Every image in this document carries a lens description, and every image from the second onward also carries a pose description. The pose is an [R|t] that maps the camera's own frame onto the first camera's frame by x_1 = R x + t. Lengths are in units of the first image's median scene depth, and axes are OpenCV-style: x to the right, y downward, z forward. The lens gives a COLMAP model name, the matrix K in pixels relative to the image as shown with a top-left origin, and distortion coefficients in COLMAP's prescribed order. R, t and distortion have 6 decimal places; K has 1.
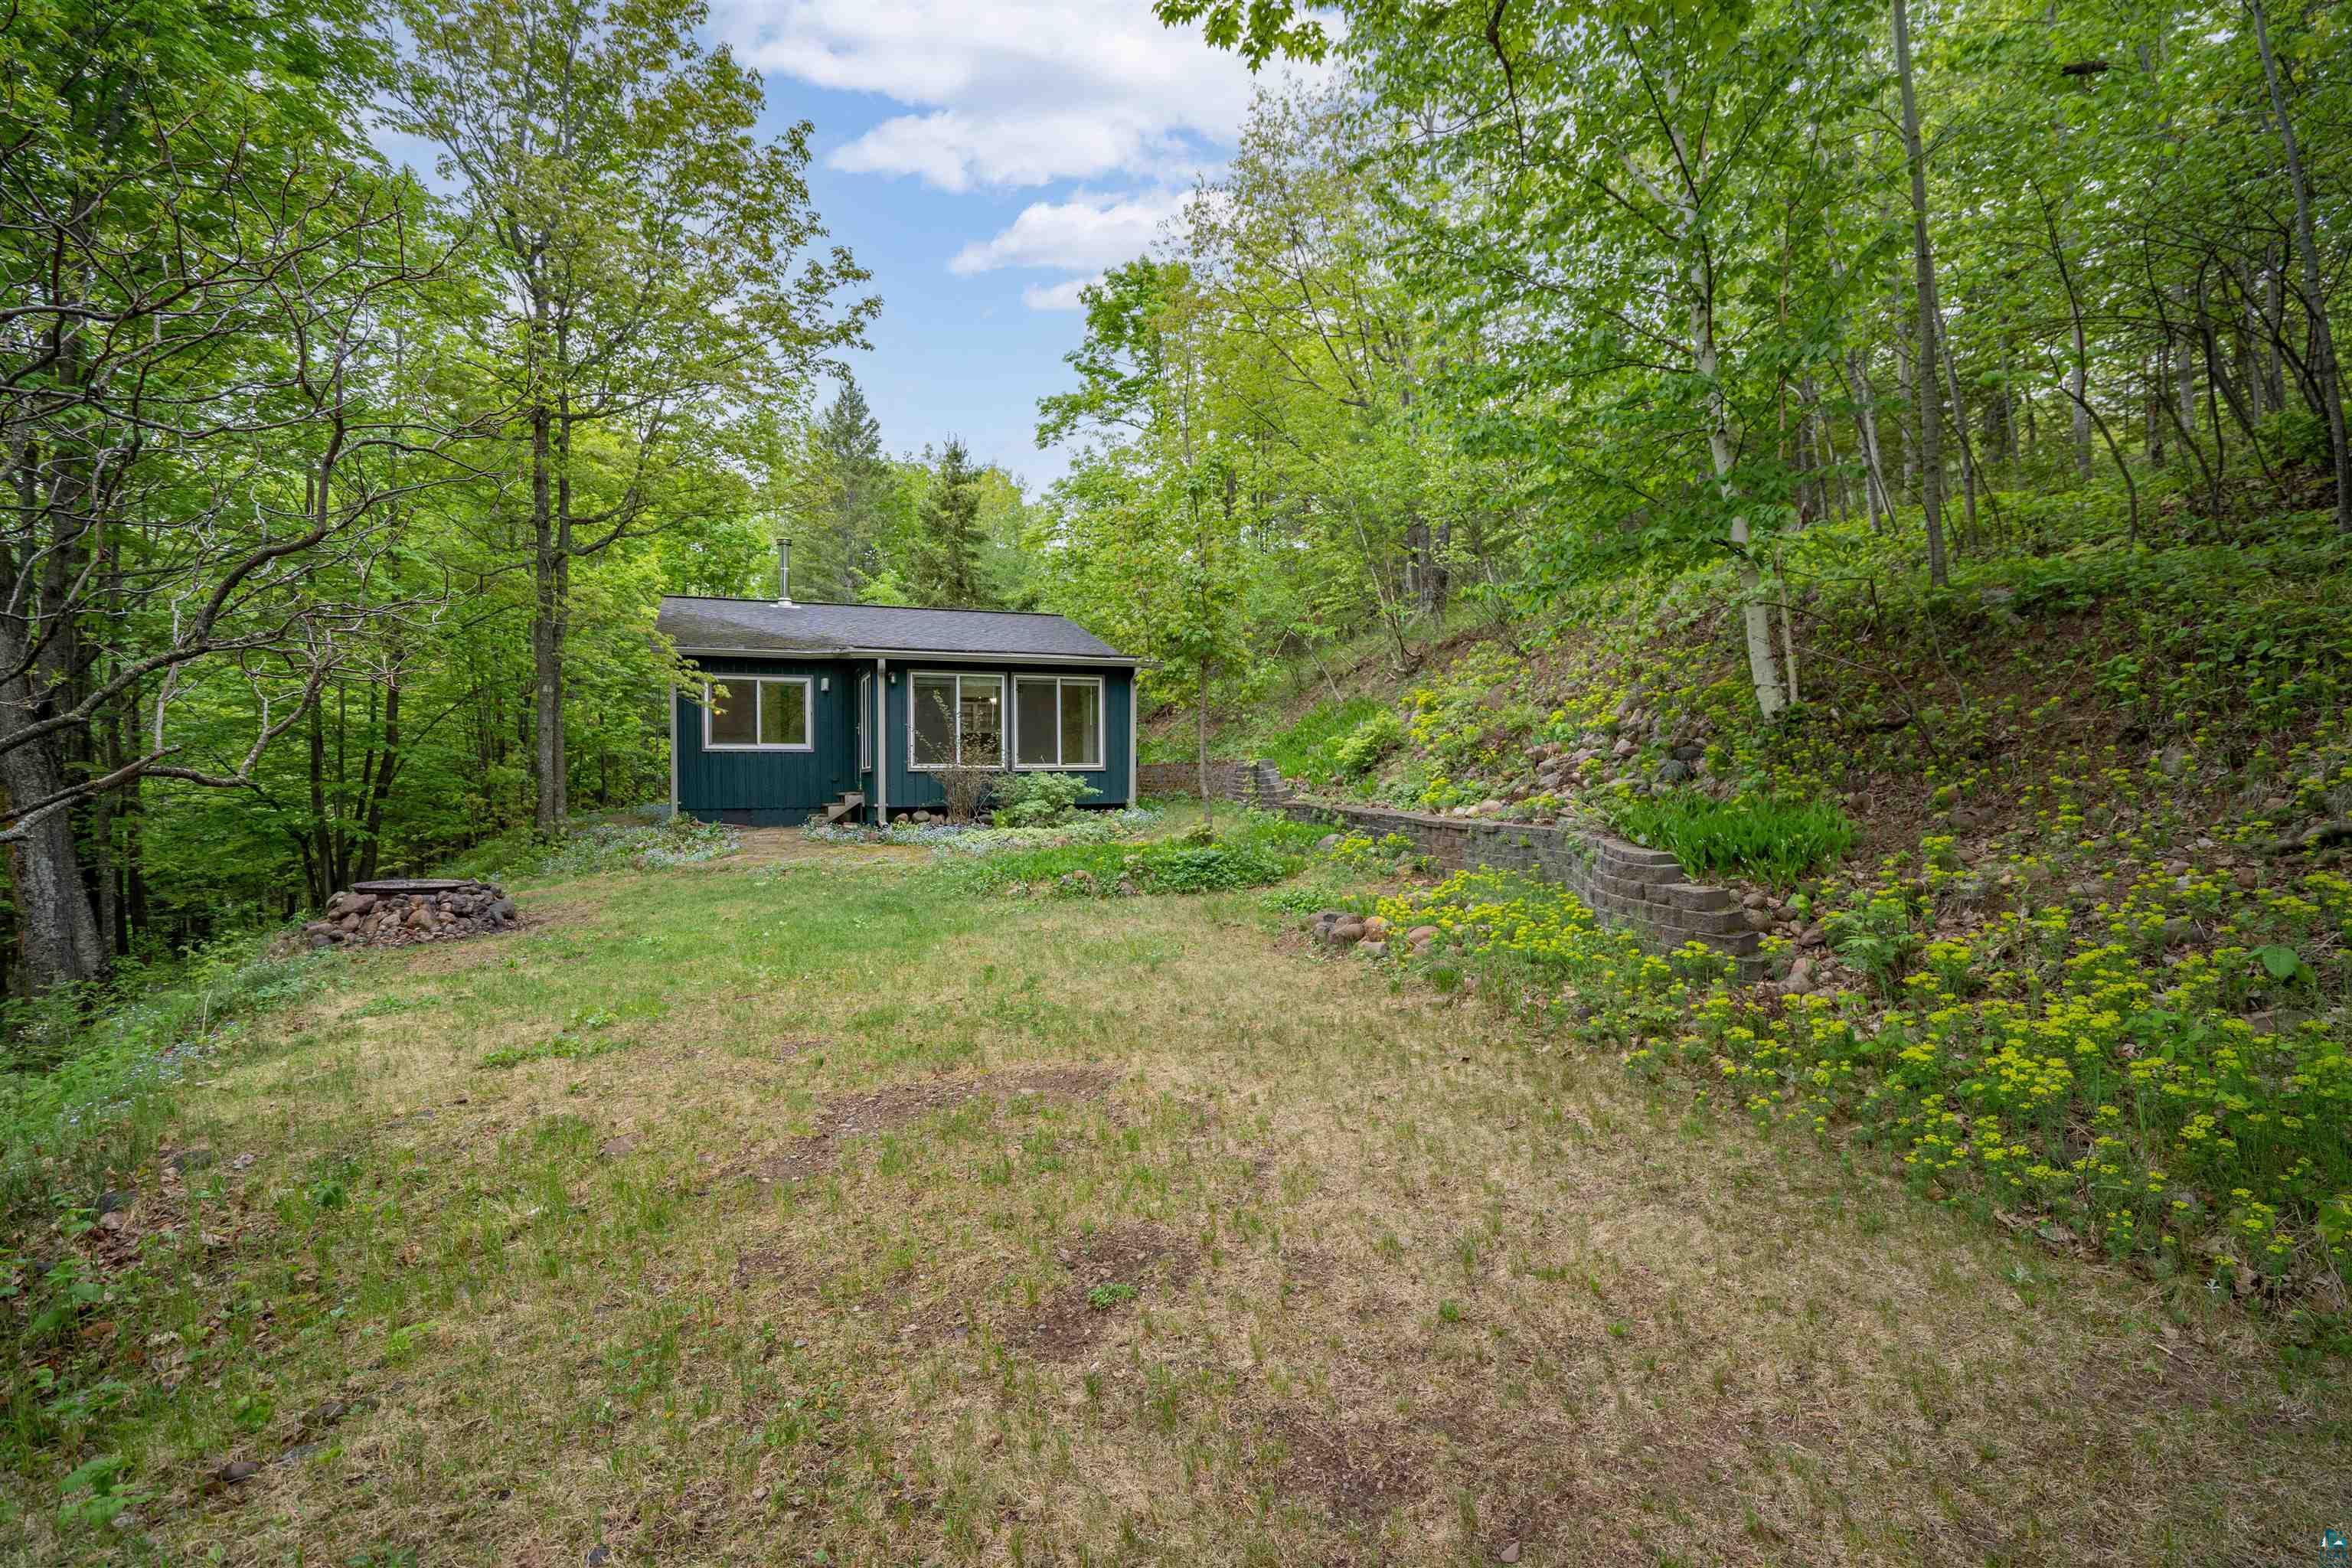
lens RADIAL K [[1076.1, 0, 1182.7], [0, 1076.1, 789.6], [0, 0, 1]] dist [-0.001012, -0.000124]
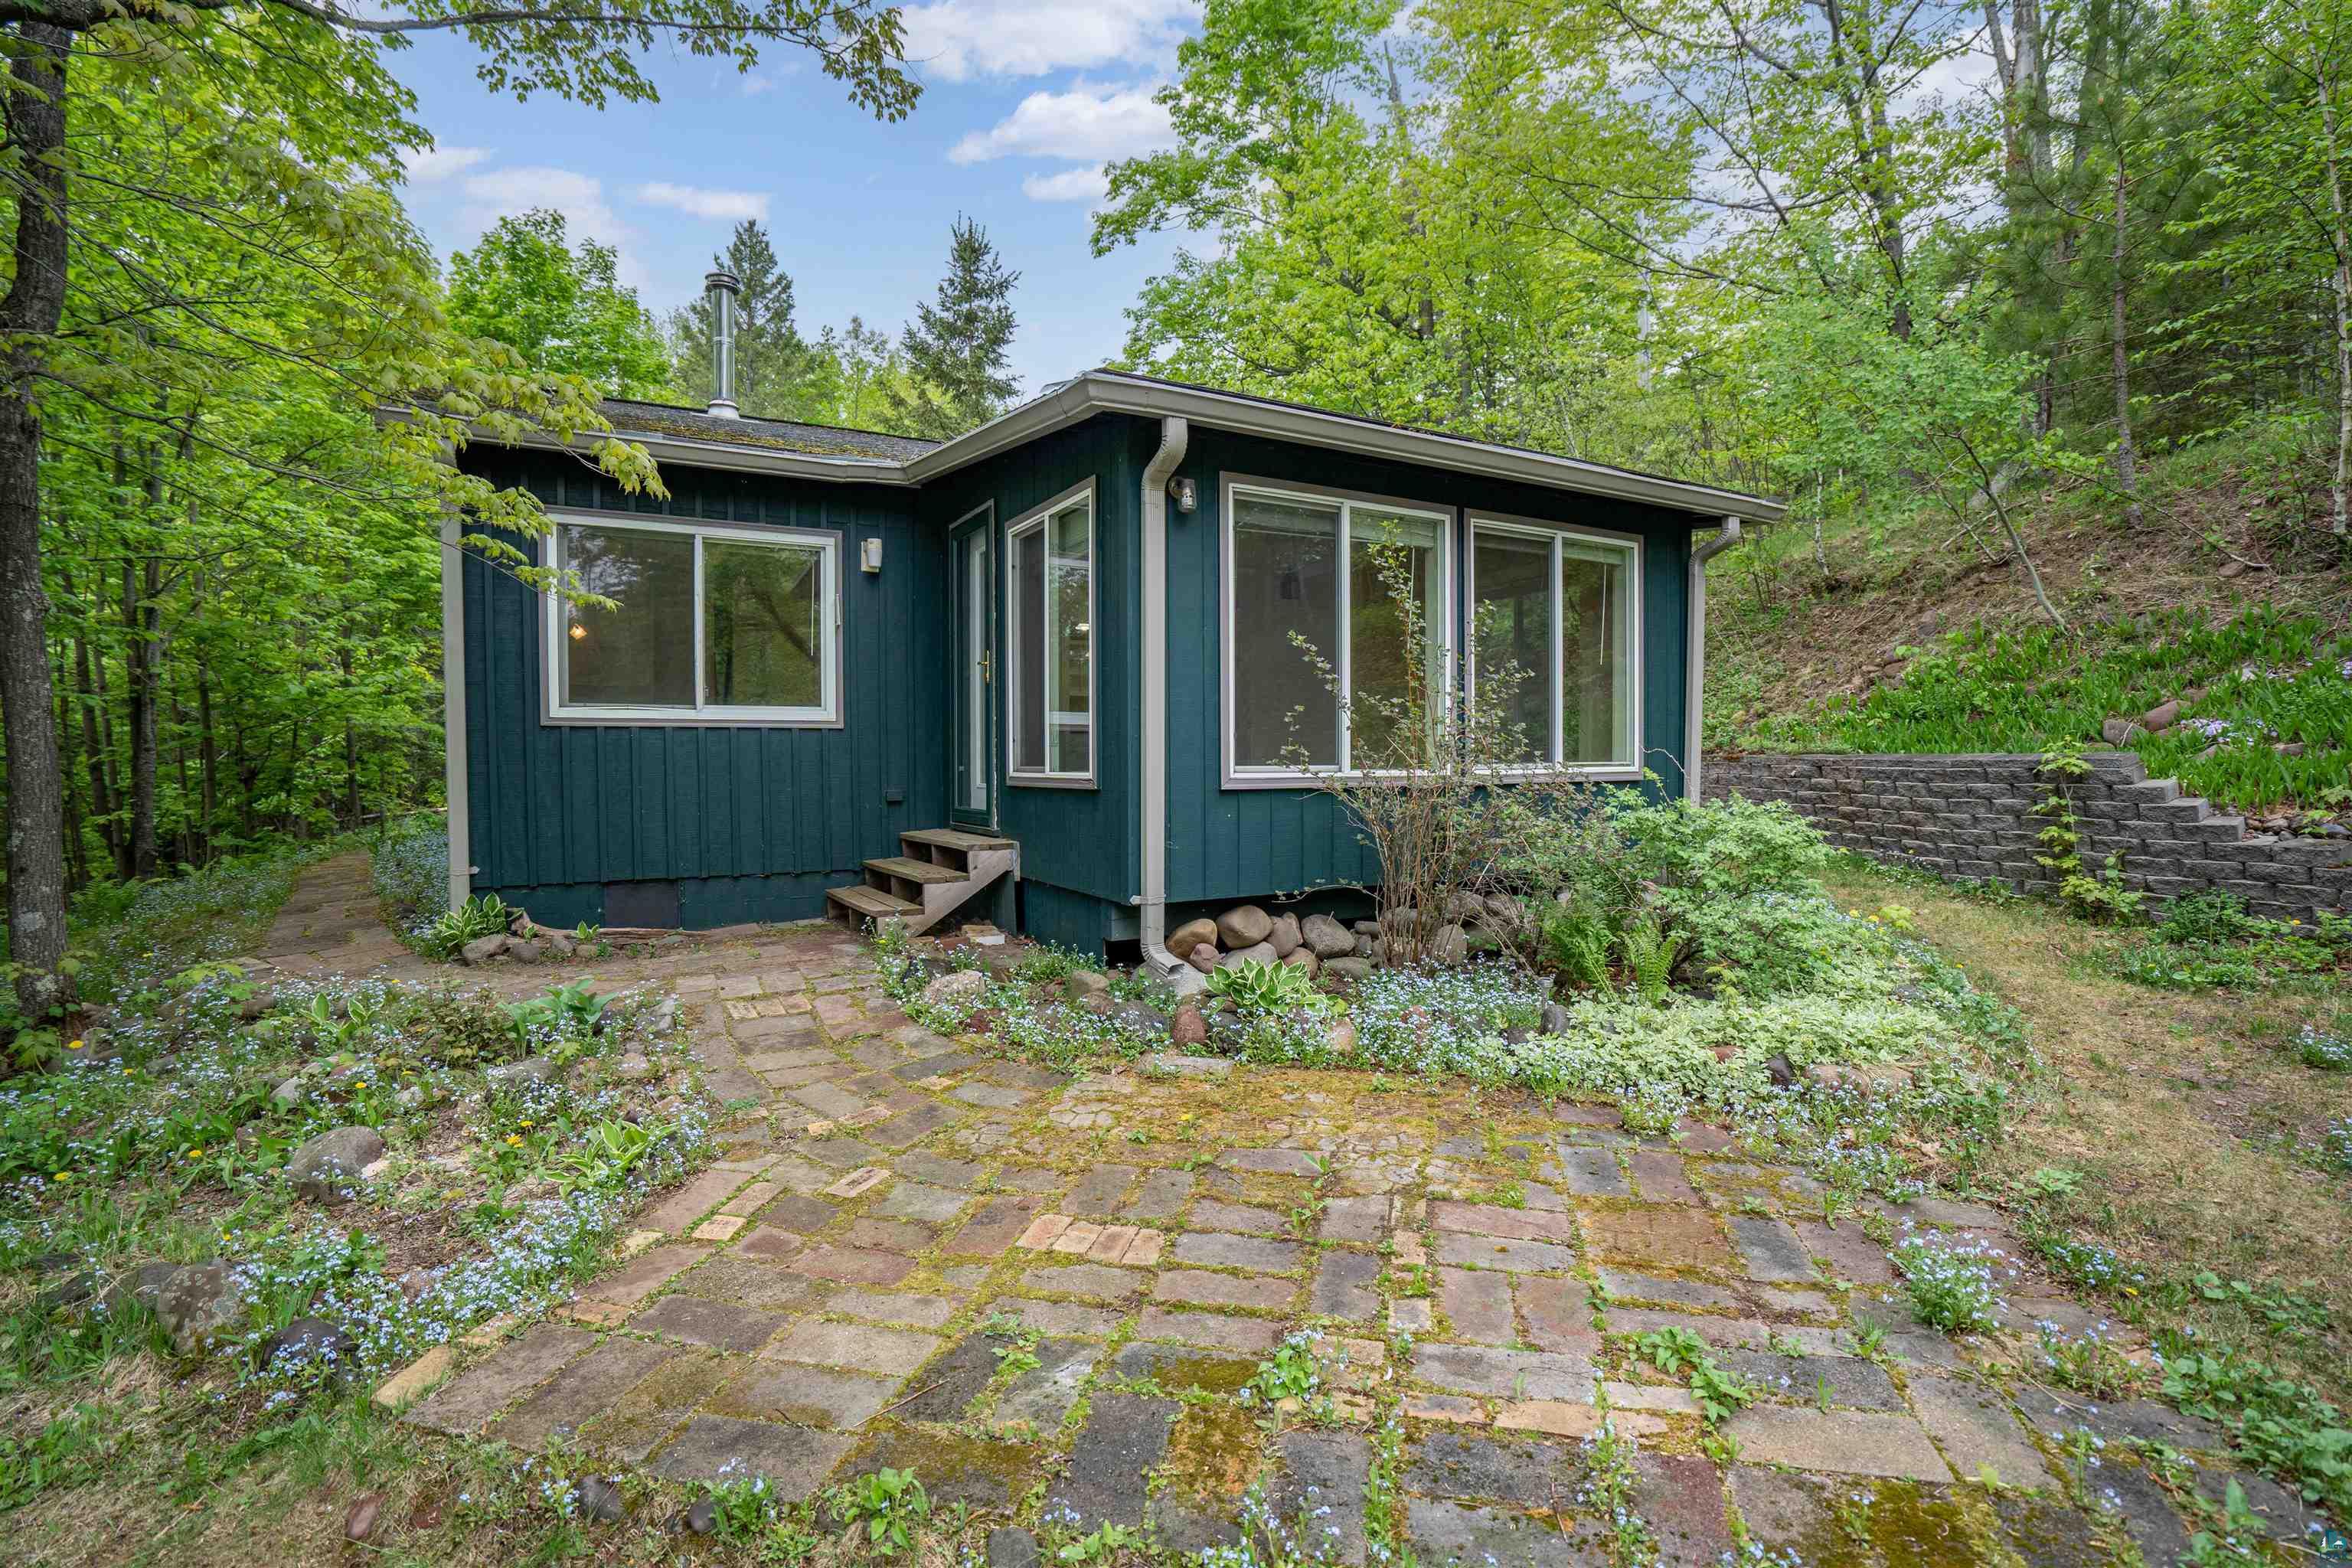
lens RADIAL K [[1076.1, 0, 1168.6], [0, 1076.1, 768.4], [0, 0, 1]] dist [-0.001012, -0.000124]
pose [[0.993700, -0.000340, 0.112076, -0.276005], [0.000394, 1.000000, -0.000468, -0.020709], [-0.112076, 0.000509, 0.993700, 0.613955]]
